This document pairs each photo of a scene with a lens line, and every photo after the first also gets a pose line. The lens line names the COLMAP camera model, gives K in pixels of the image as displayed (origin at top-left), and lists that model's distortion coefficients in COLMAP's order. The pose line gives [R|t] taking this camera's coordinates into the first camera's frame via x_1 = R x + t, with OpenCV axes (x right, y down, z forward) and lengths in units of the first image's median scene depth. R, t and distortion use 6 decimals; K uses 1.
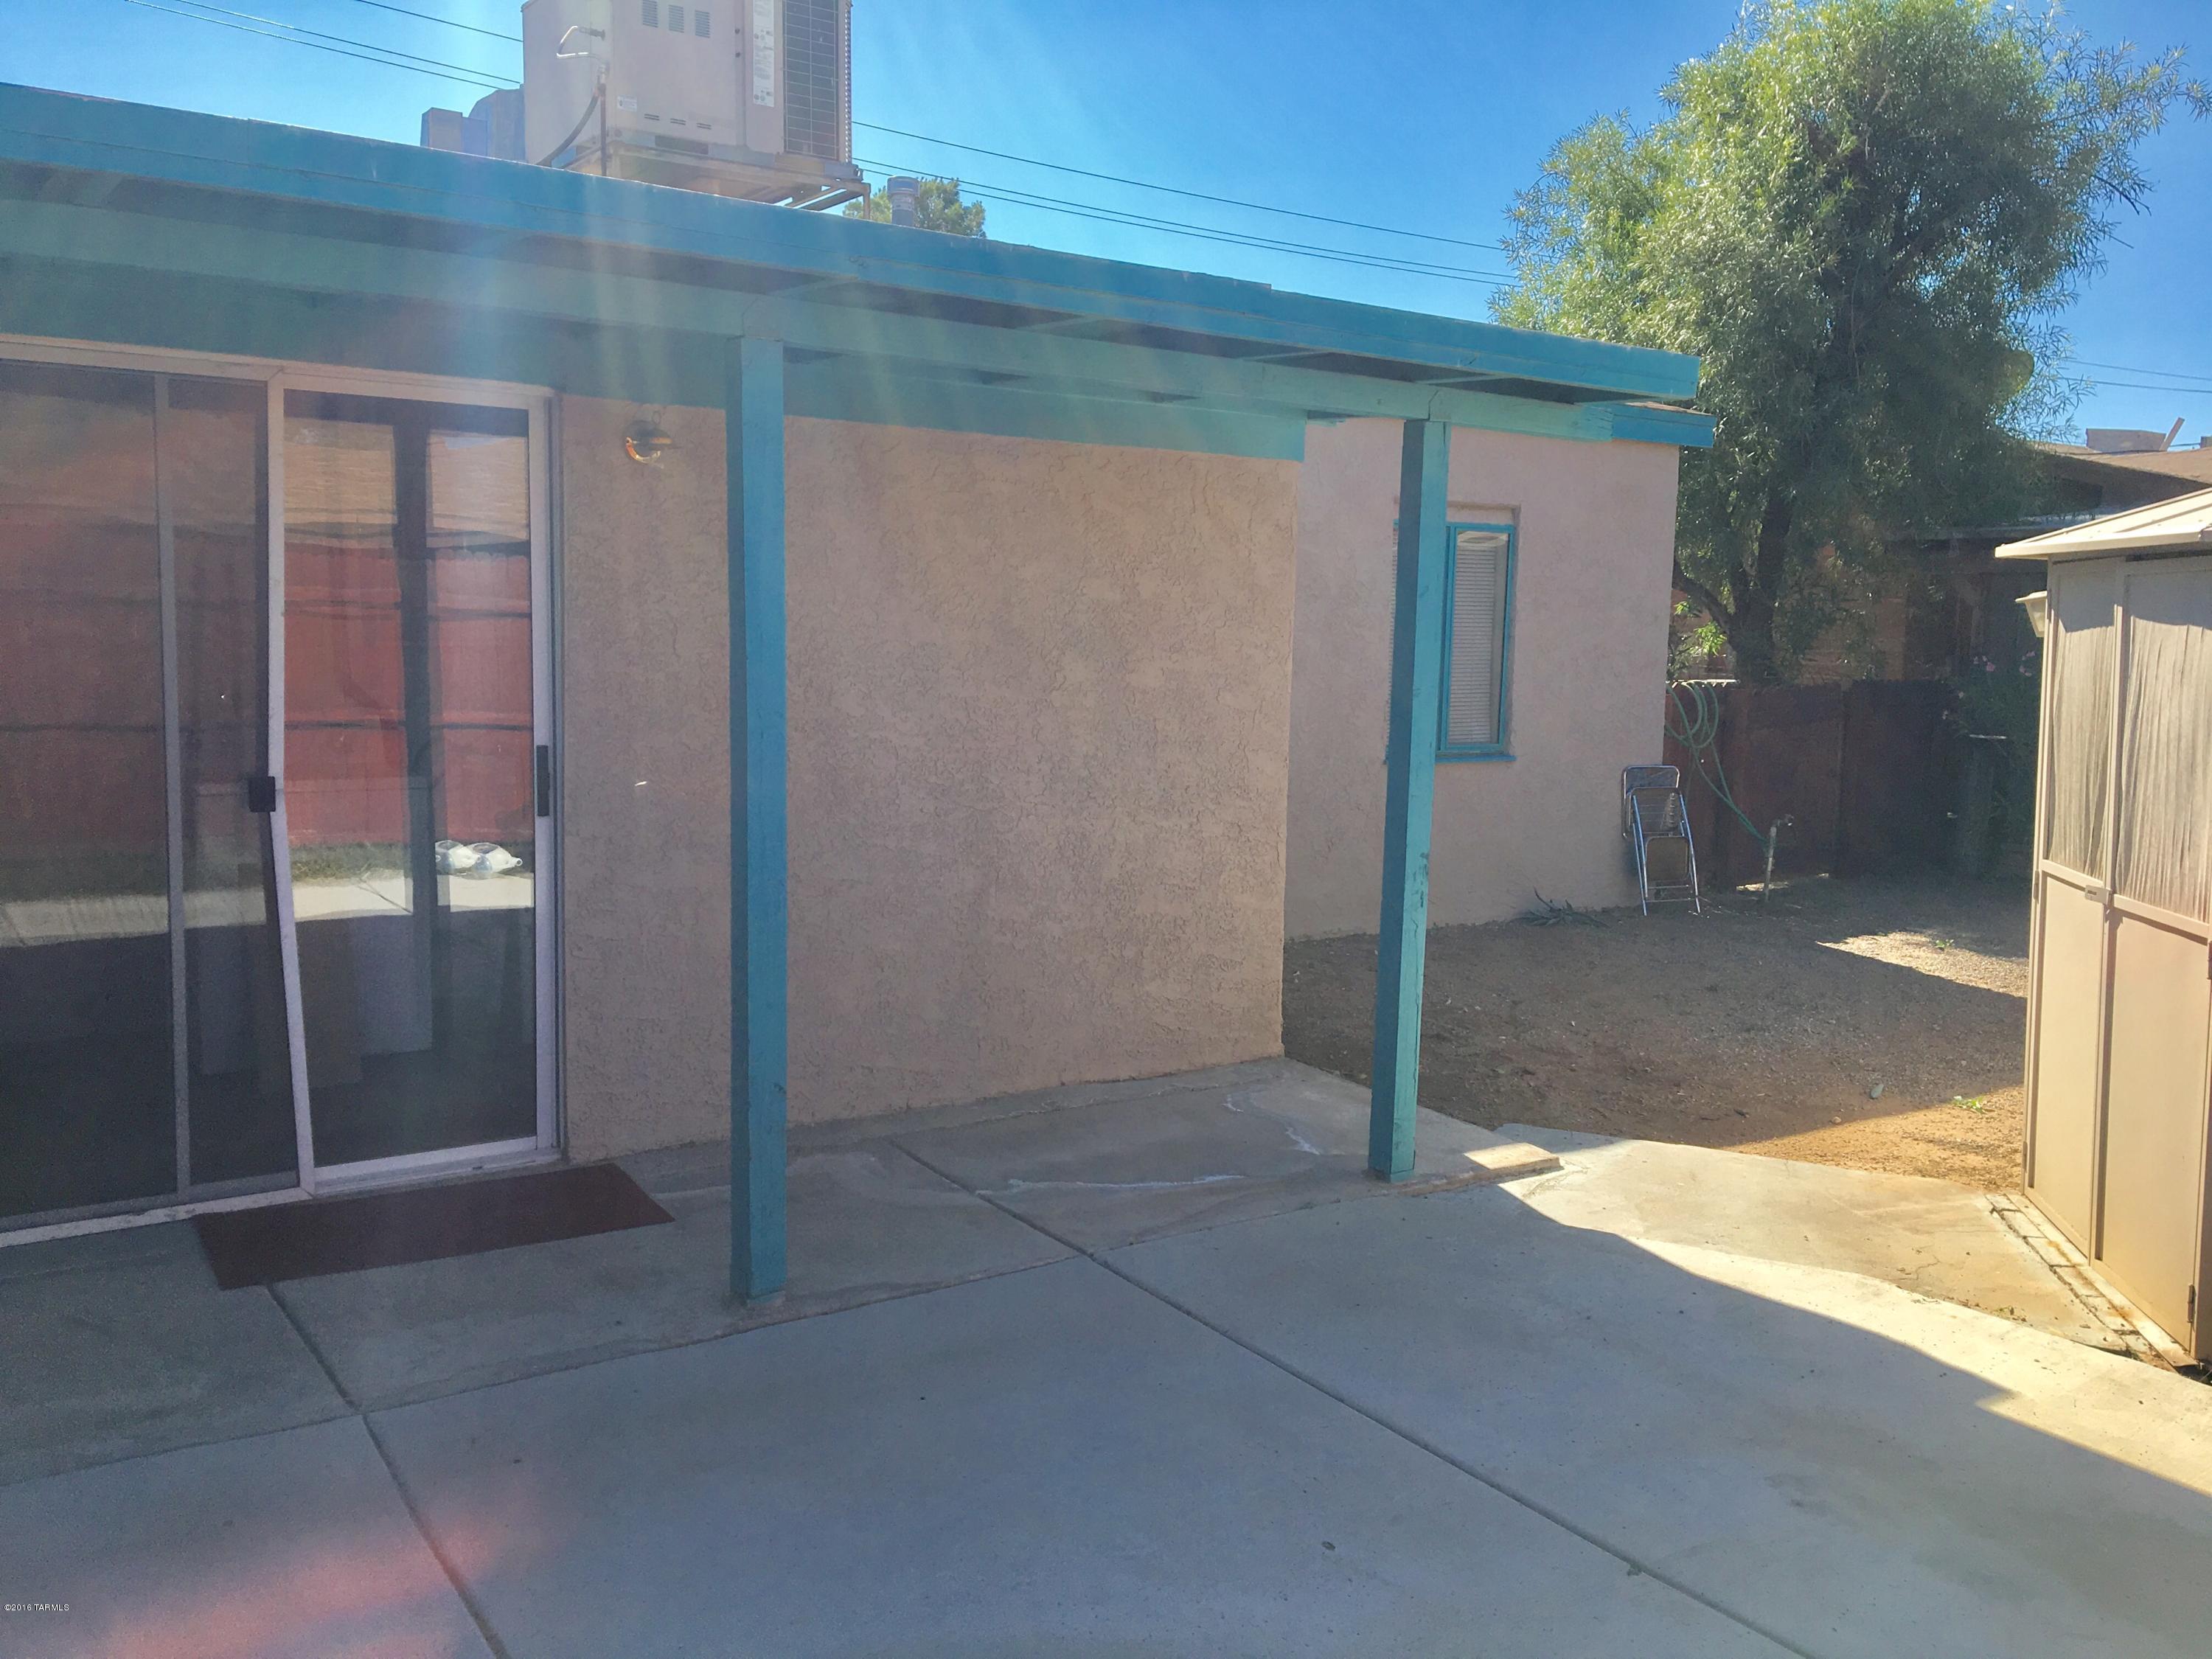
lens RADIAL K [[1858.4, 0, 1105.2], [0, 1858.4, 825.4], [0, 0, 1]] dist [0.038795, -0.031644]
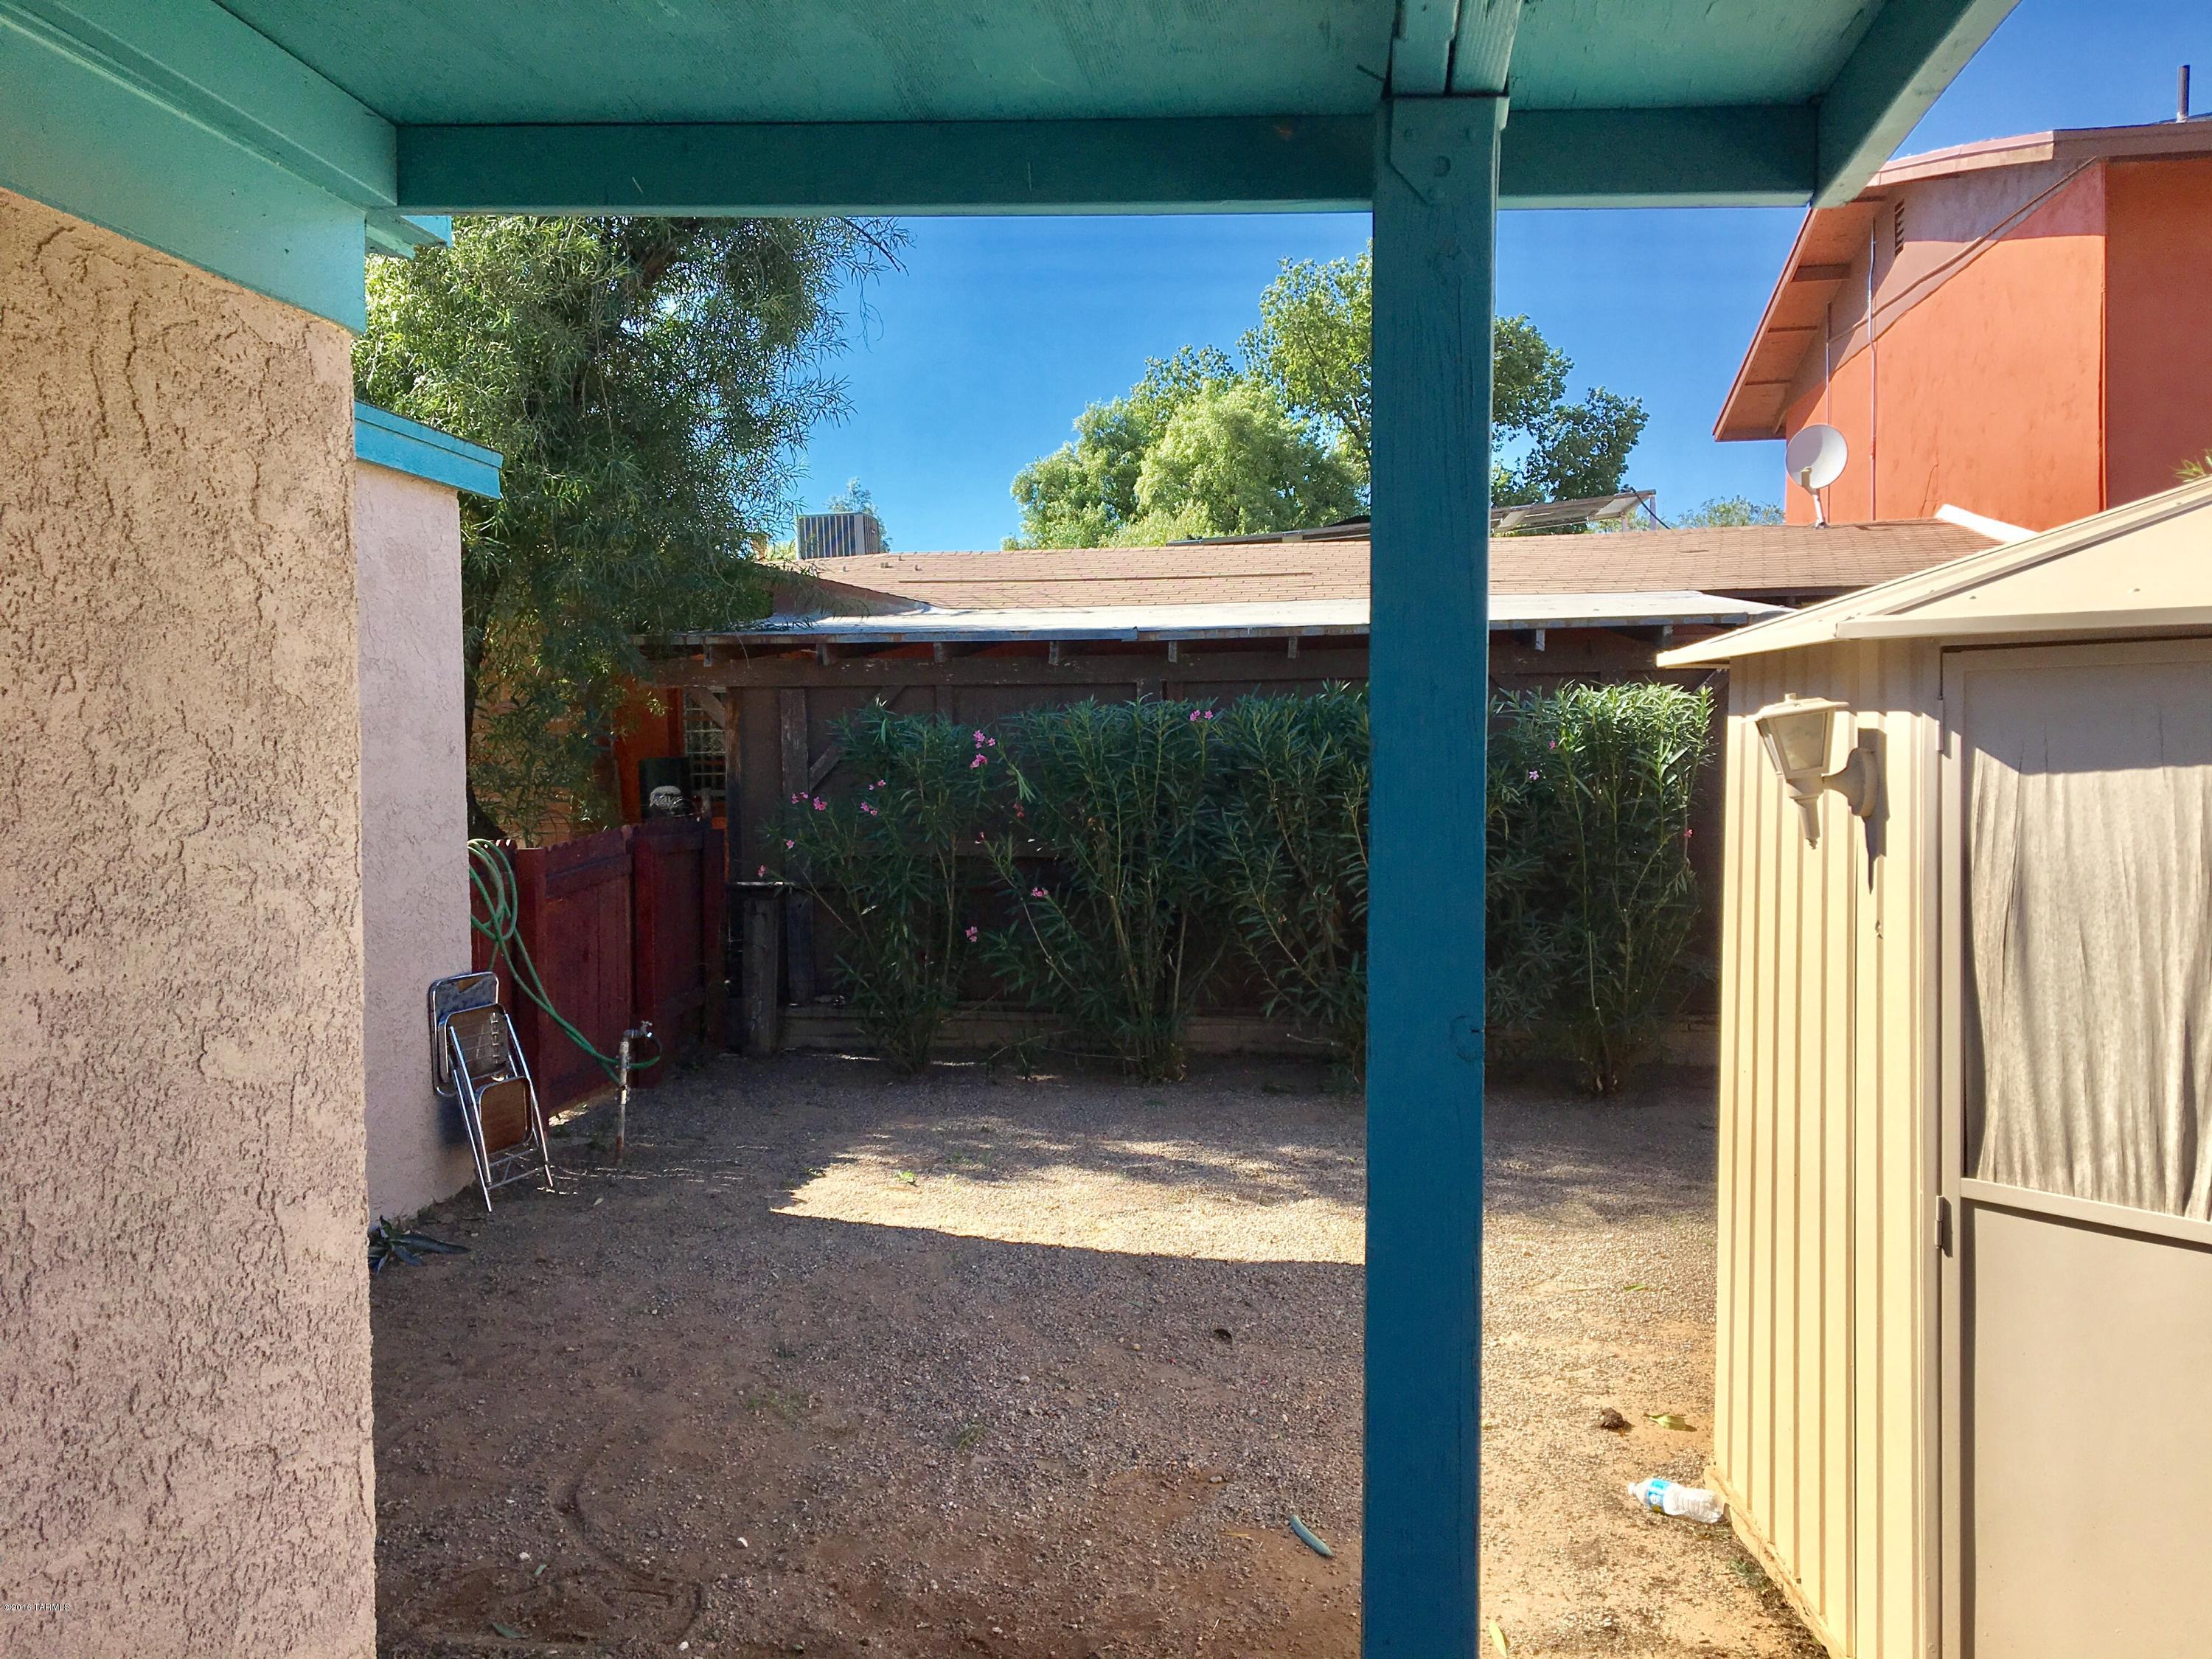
lens RADIAL K [[1858.4, 0, 1108.7], [0, 1858.4, 841.4], [0, 0, 1]] dist [0.038795, -0.031644]
pose [[0.672973, -0.060795, 0.737164, -0.061430], [0.102249, 0.994695, -0.011312, -0.084977], [-0.732566, 0.082987, 0.675619, 0.677433]]
